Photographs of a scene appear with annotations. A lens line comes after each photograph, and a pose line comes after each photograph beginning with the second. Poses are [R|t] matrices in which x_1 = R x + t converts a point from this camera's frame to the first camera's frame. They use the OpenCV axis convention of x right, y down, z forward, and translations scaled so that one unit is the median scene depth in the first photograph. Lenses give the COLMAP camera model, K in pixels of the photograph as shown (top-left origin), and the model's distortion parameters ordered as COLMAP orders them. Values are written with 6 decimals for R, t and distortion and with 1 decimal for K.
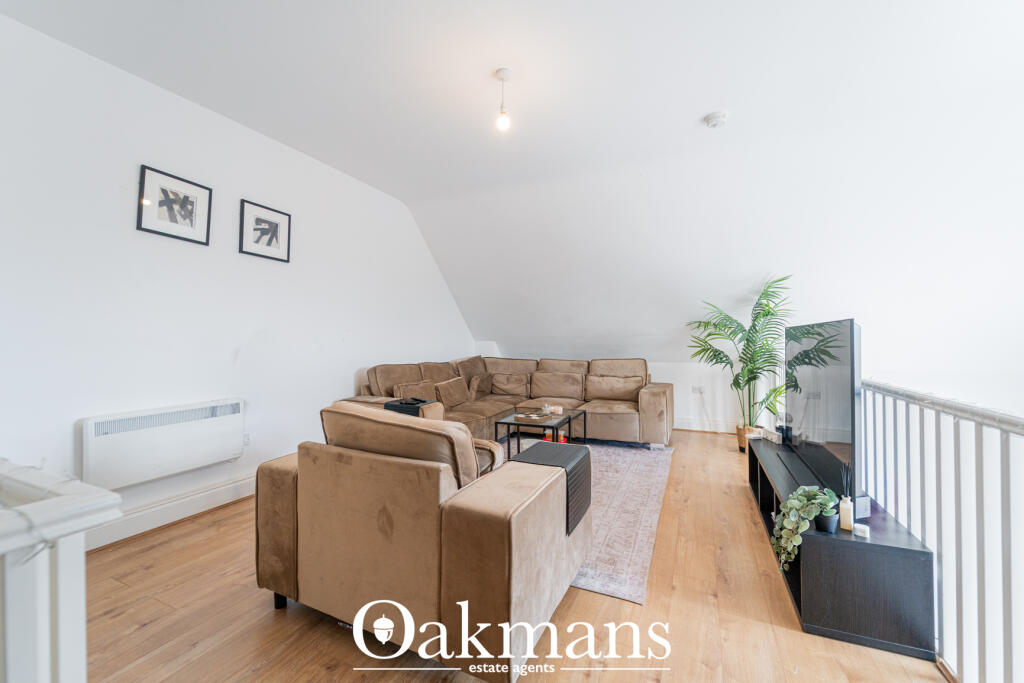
lens RADIAL K [[415.7, 0, 507.7], [0, 415.7, 342.3], [0, 0, 1]] dist [-0.000657, 0.000070]
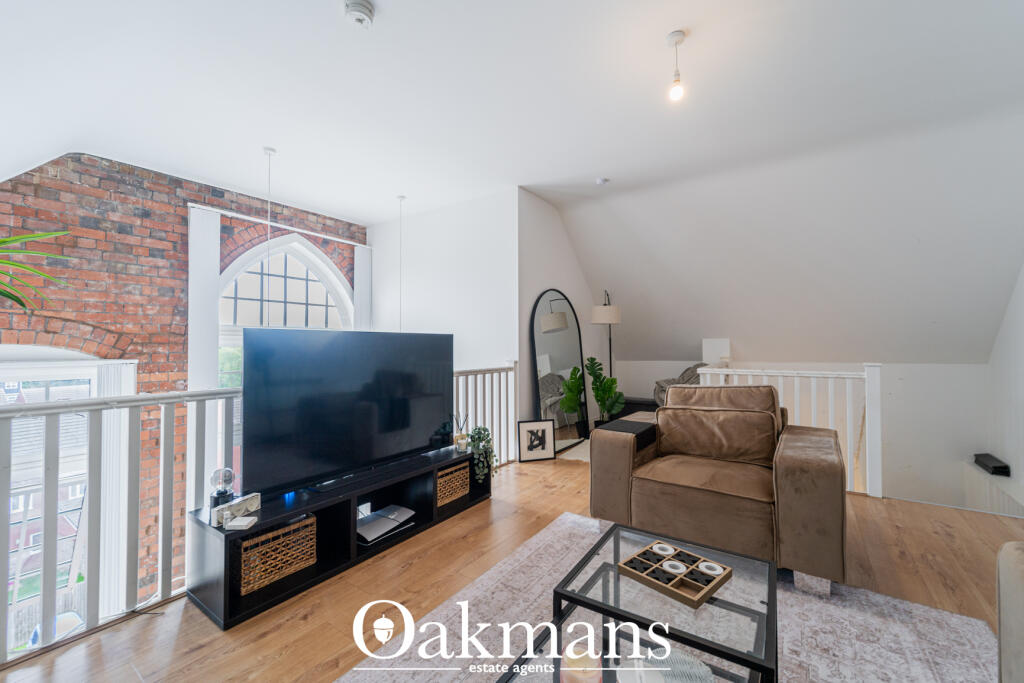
lens RADIAL K [[415.7, 0, 507.7], [0, 415.7, 342.3], [0, 0, 1]] dist [-0.000657, 0.000070]
pose [[-0.986161, 0.017690, 0.164844, 0.103777], [0.013330, 0.999532, -0.027521, 0.006809], [-0.165254, -0.024943, -0.985936, 1.016400]]
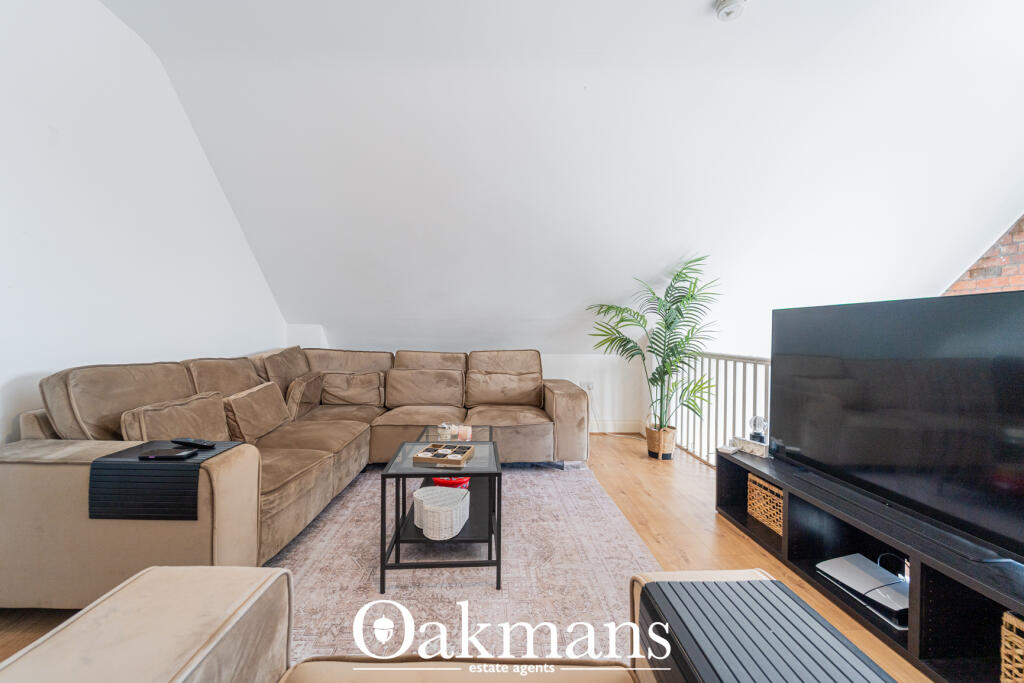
lens RADIAL K [[415.7, 0, 507.7], [0, 415.7, 342.3], [0, 0, 1]] dist [-0.000657, 0.000070]
pose [[0.888989, 0.004724, 0.457904, -0.091178], [-0.015109, 0.999705, 0.019019, 0.011461], [-0.457679, -0.023826, 0.888798, 0.343680]]
